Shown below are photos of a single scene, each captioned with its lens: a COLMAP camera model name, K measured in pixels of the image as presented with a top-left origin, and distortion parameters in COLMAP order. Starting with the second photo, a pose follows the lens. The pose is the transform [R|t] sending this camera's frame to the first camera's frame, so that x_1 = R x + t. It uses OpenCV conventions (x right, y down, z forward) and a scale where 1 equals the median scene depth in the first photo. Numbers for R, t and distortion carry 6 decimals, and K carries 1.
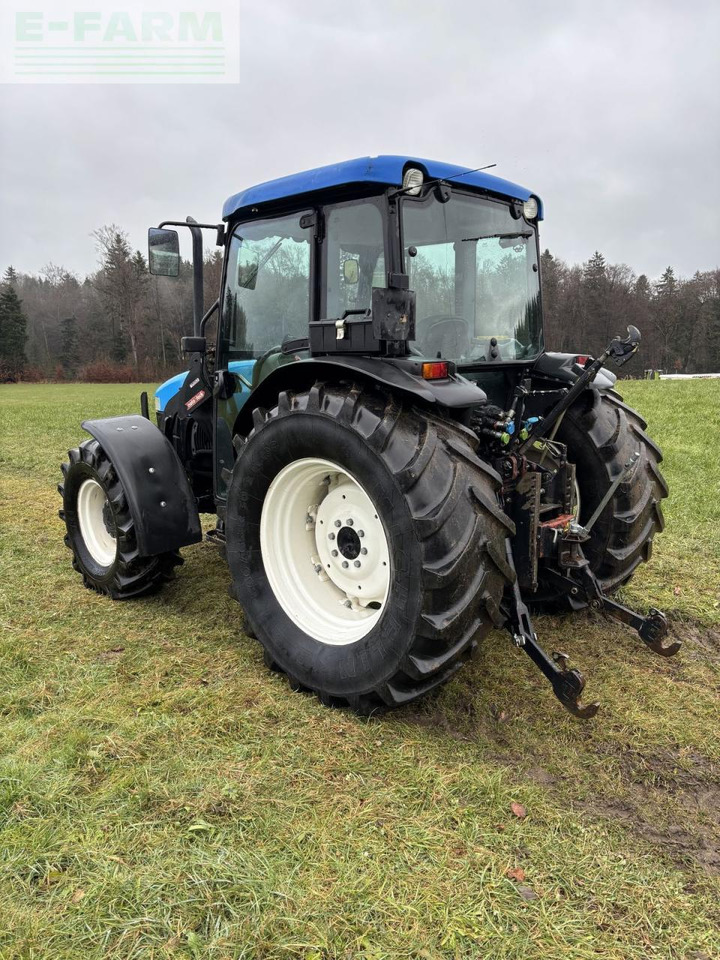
lens RADIAL K [[741.0, 0, 360.0], [0, 741.0, 480.0], [0, 0, 1]] dist [0.056730, -0.072072]
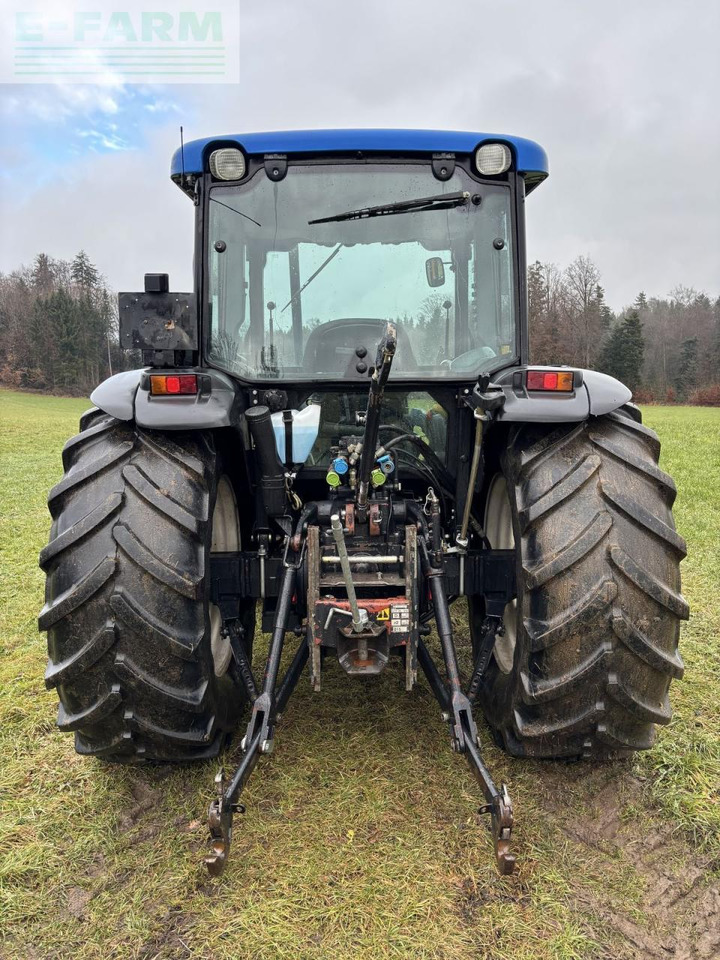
lens RADIAL K [[741.0, 0, 360.0], [0, 741.0, 480.0], [0, 0, 1]] dist [0.056730, -0.072072]
pose [[0.688323, 0.105342, -0.717715, 0.622595], [-0.126478, 0.991673, 0.024255, -0.063215], [0.714294, 0.074080, 0.695914, 0.412638]]
